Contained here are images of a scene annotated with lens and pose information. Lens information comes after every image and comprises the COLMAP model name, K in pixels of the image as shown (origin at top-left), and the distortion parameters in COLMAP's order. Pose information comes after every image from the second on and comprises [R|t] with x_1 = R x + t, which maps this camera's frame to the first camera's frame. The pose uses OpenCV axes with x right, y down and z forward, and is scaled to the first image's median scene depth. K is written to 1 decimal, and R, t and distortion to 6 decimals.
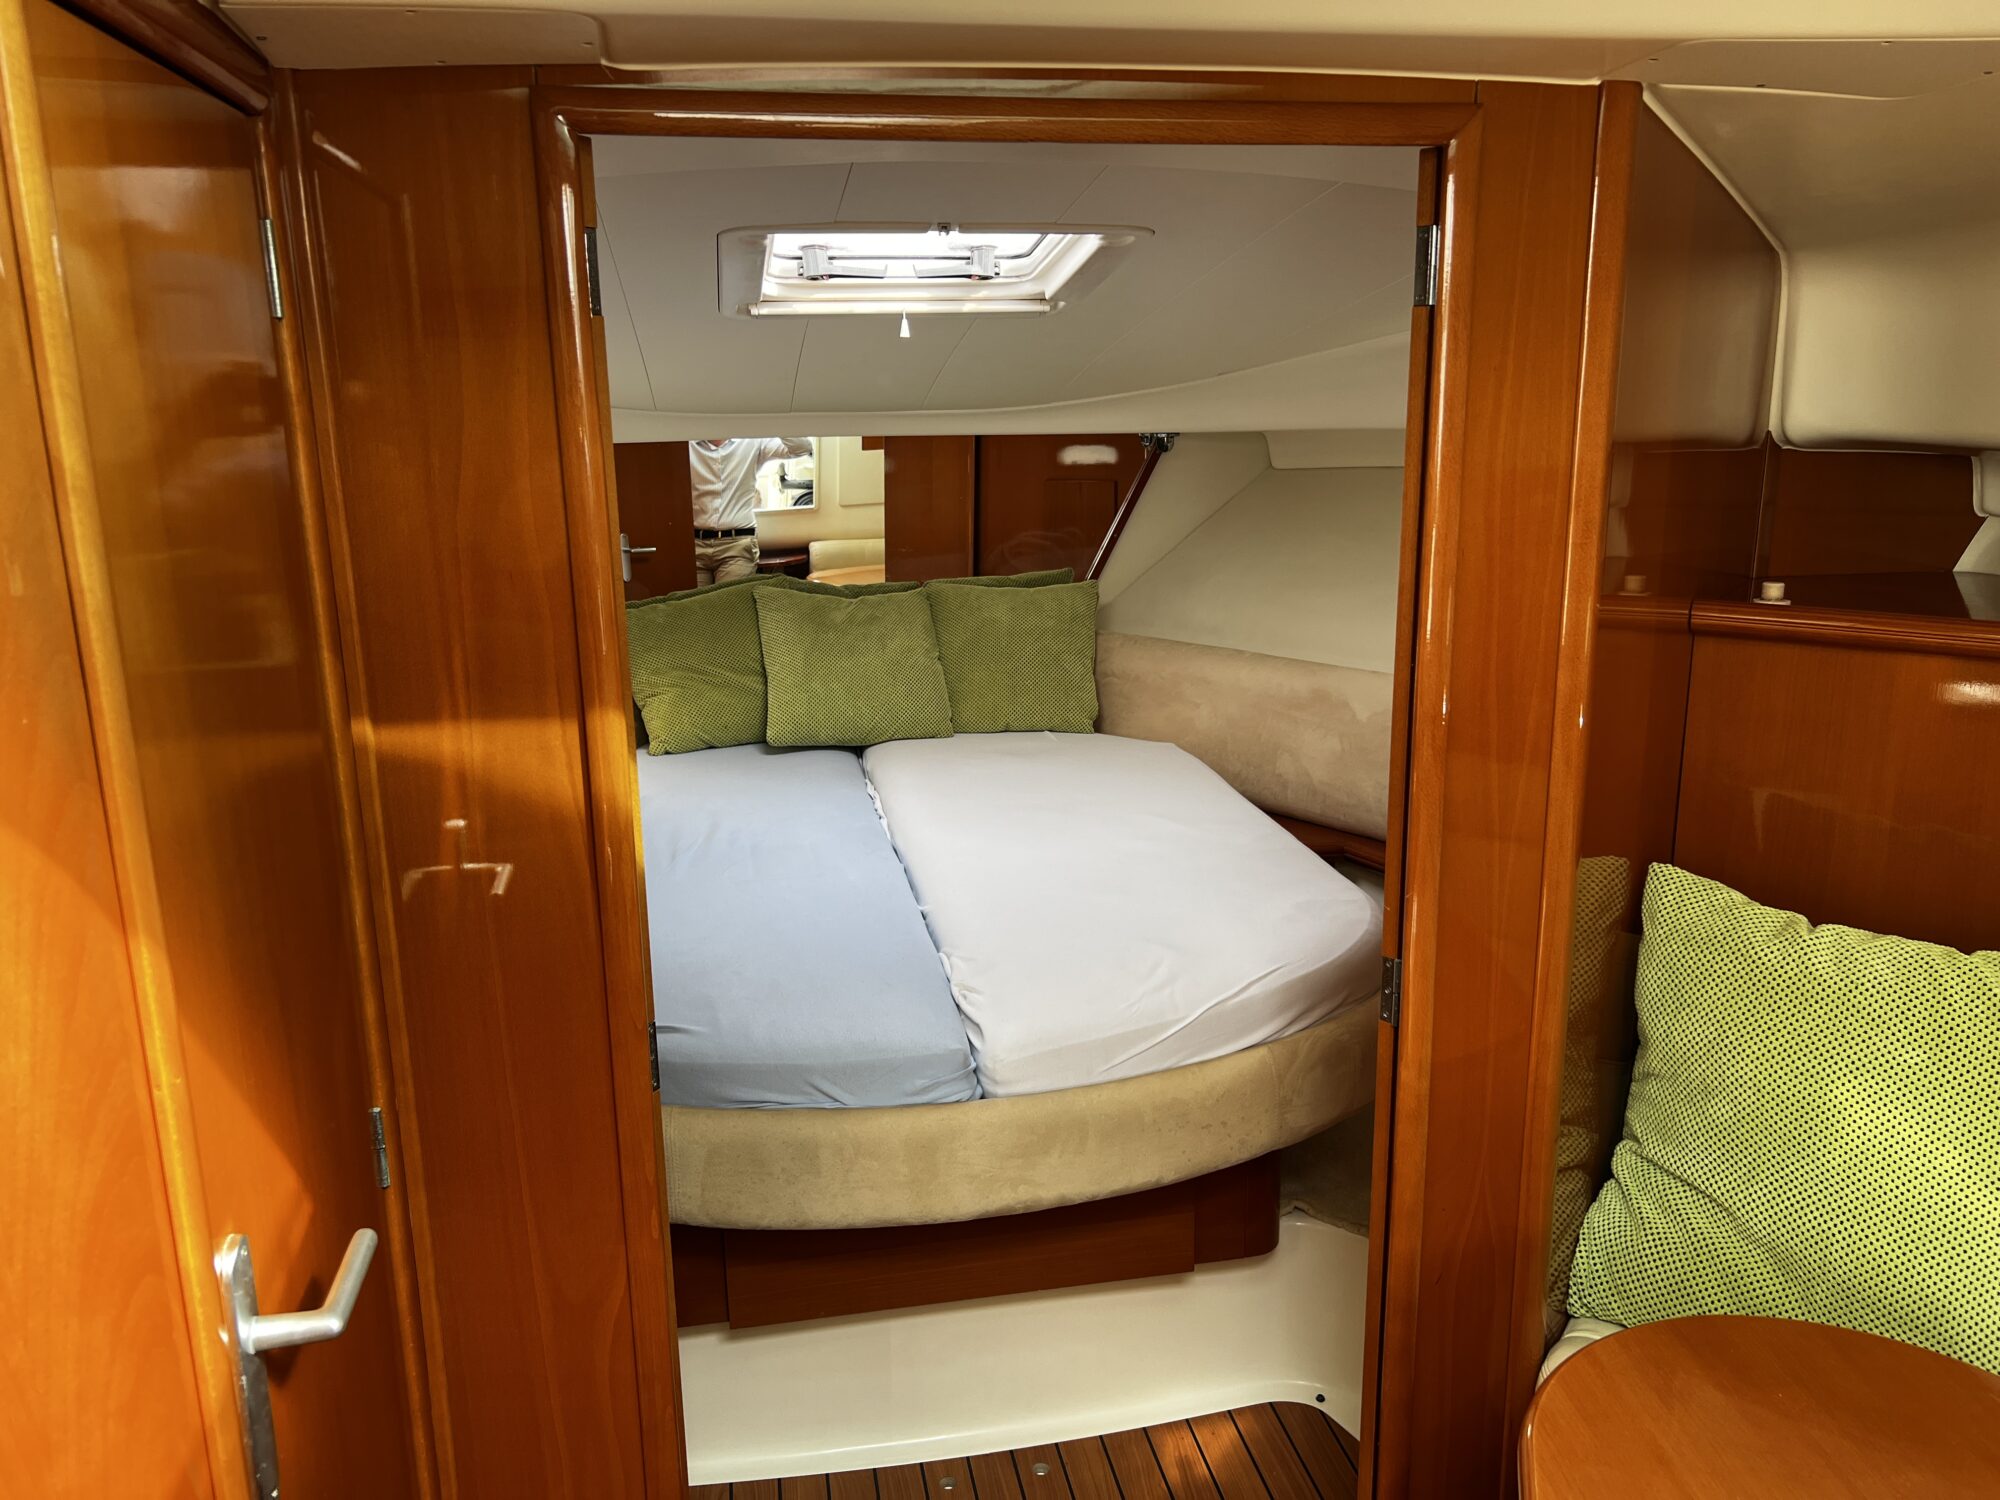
lens RADIAL K [[1517.9, 0, 1004.1], [0, 1517.9, 751.9], [0, 0, 1]] dist [0.076213, -0.094693]
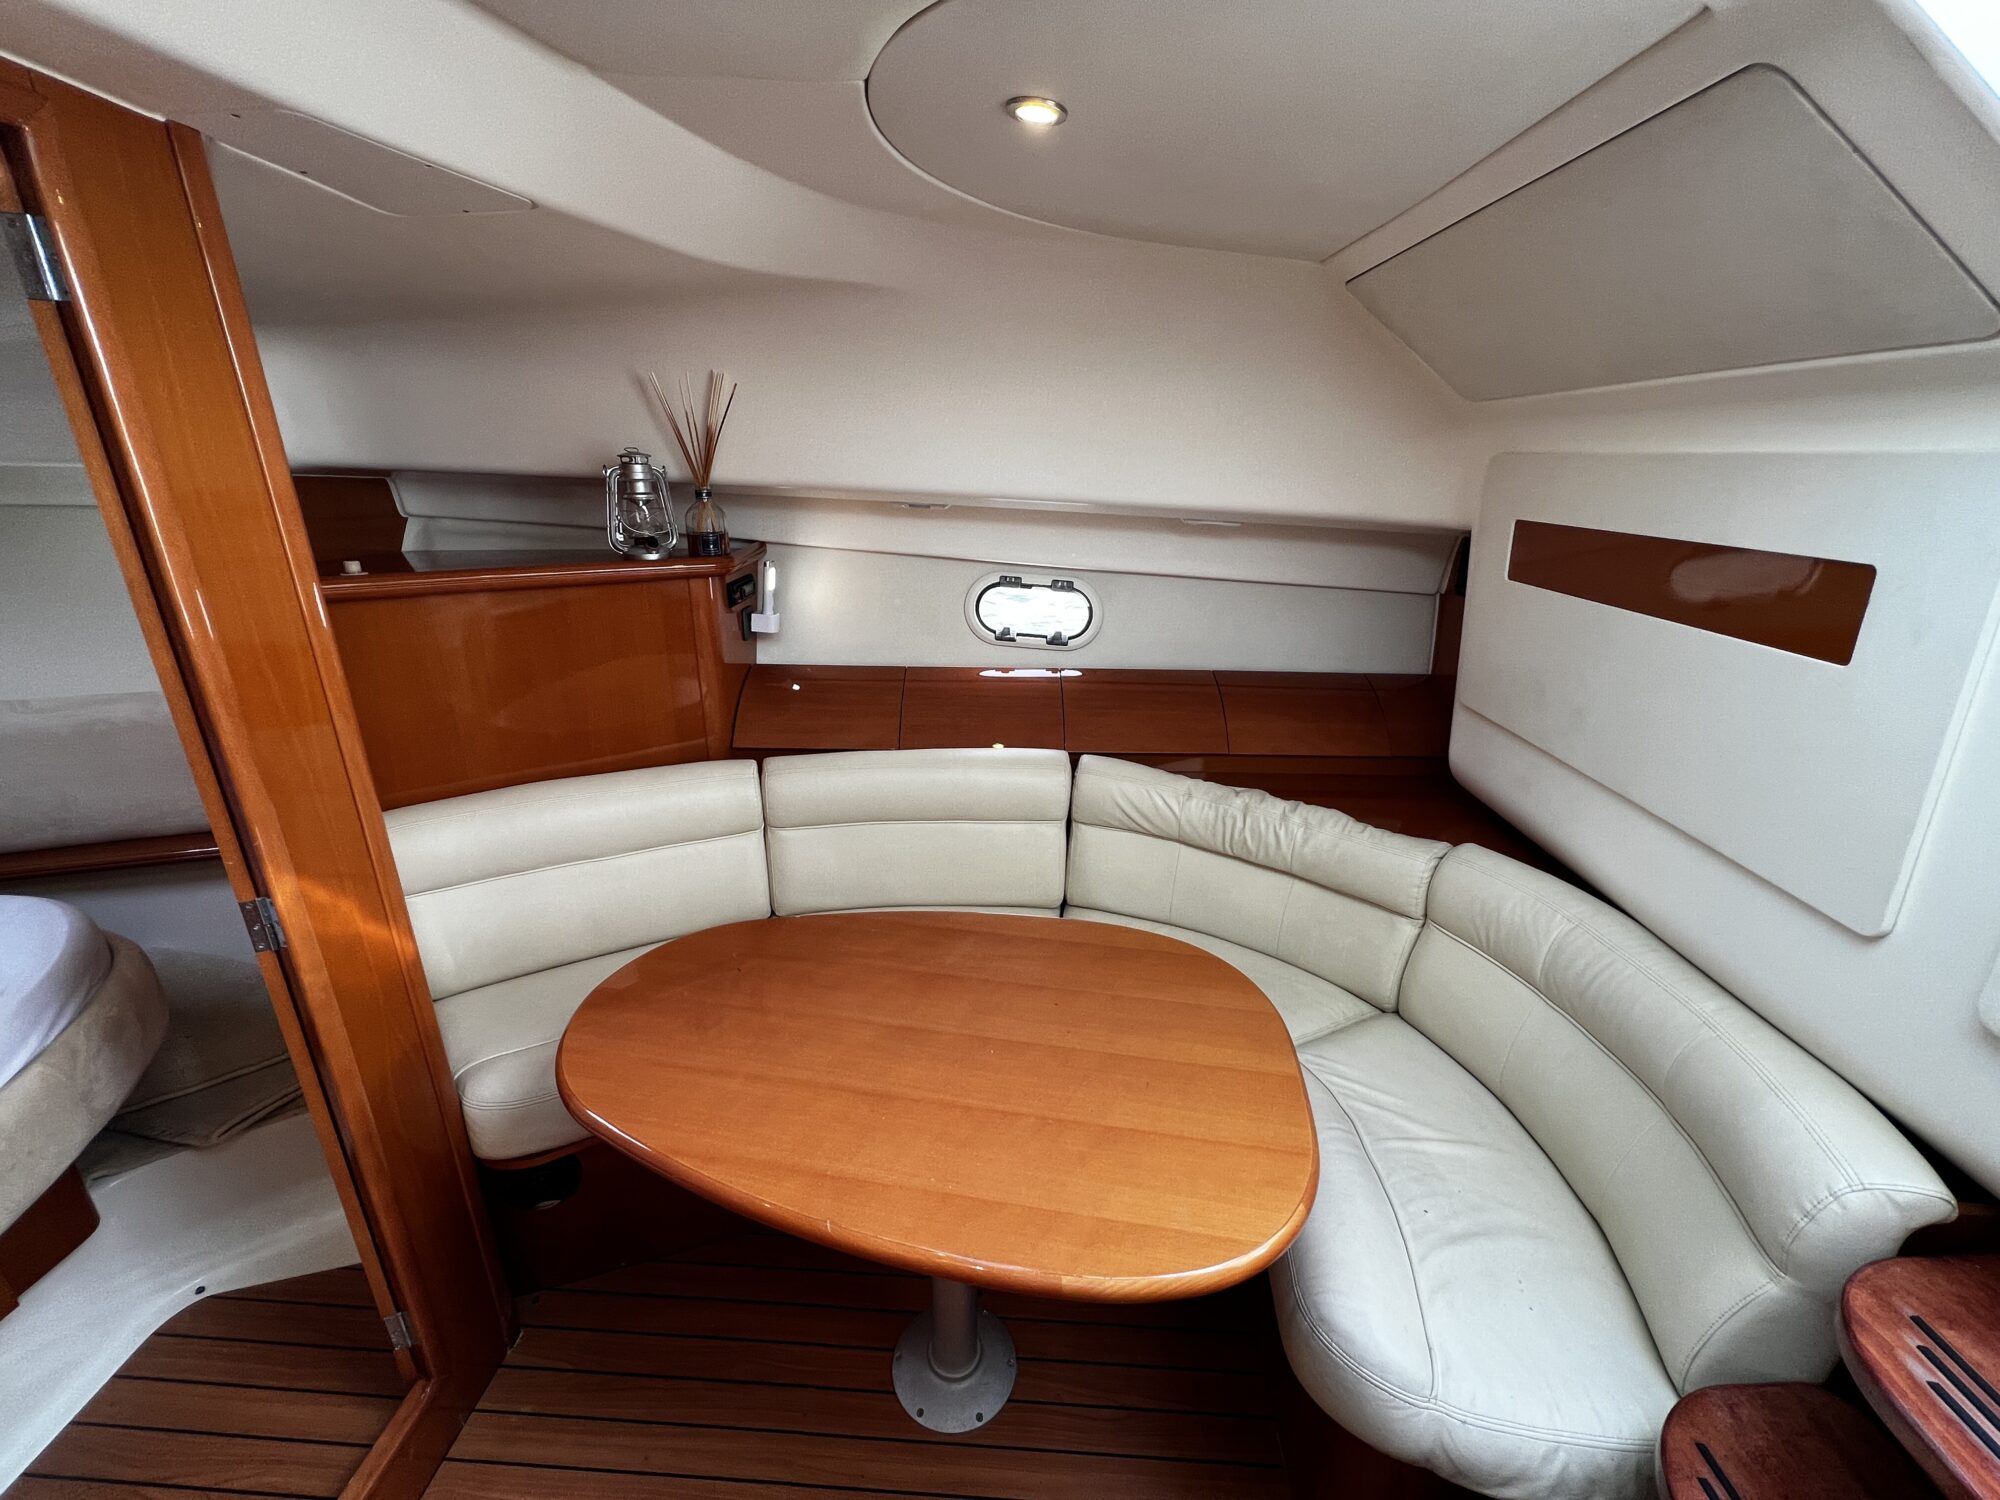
lens RADIAL K [[806.6, 0, 997.9], [0, 806.6, 745.2], [0, 0, 1]] dist [-0.001768, -0.000107]
pose [[0.235999, -0.309990, 0.920984, -0.098320], [0.212901, 0.941222, 0.262247, -0.012035], [-0.948144, 0.134188, 0.288125, 0.177950]]
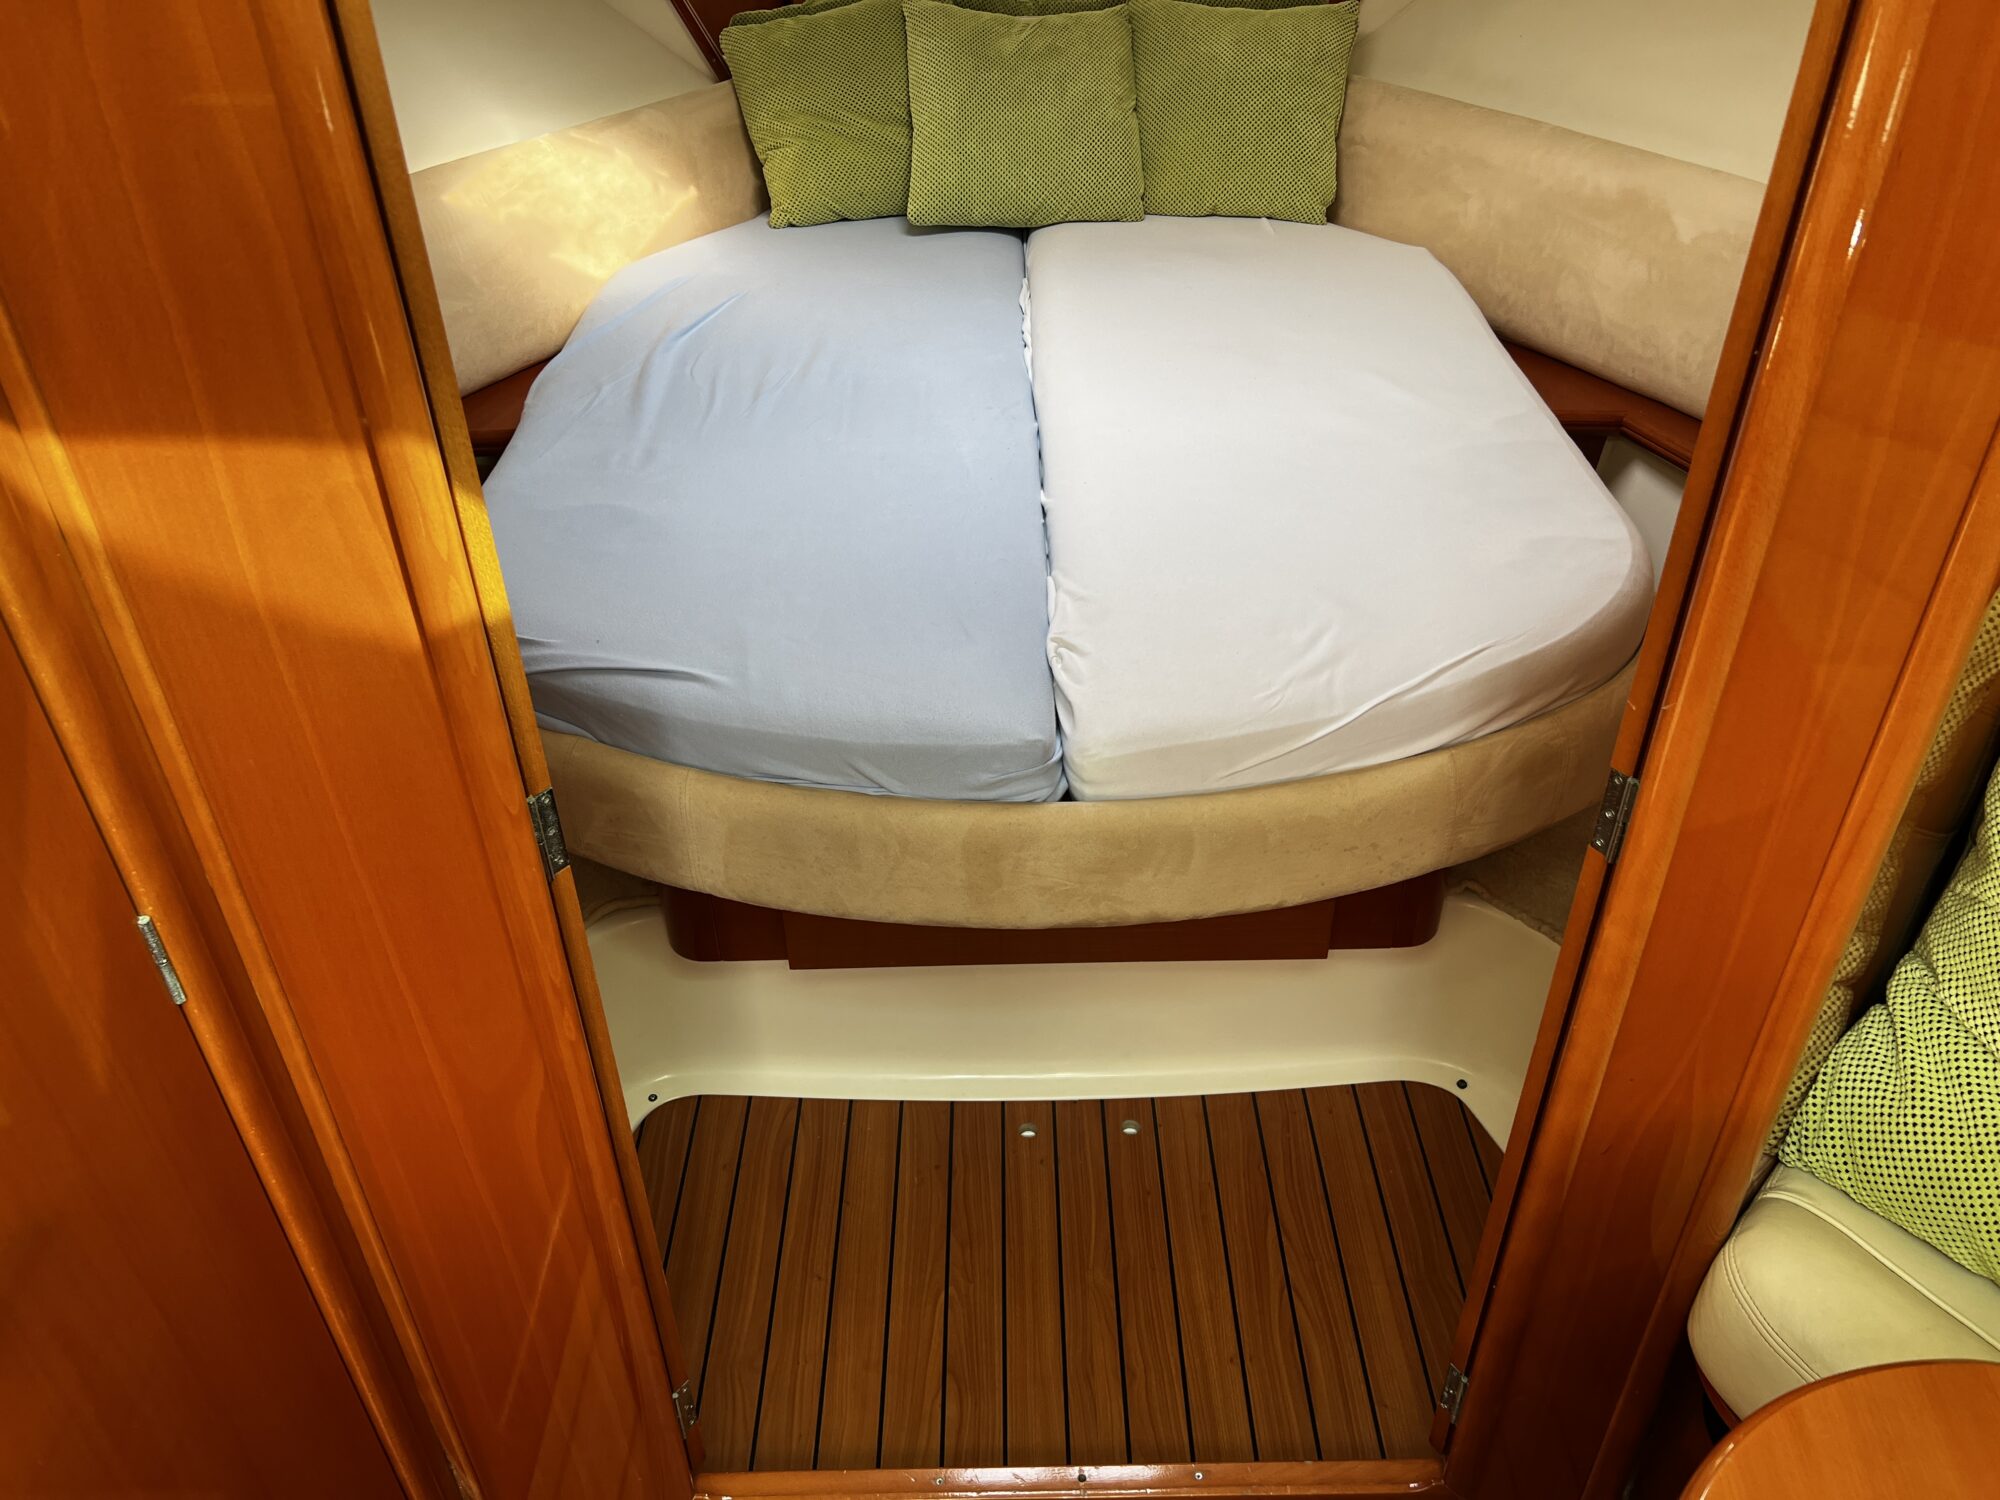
lens RADIAL K [[1516.5, 0, 1020.0], [0, 1516.5, 744.7], [0, 0, 1]] dist [0.077539, -0.103985]
pose [[0.985986, 0.102791, -0.131399, 0.054101], [-0.046542, 0.925843, 0.375032, -0.079904], [0.160205, -0.363660, 0.917652, 0.235773]]
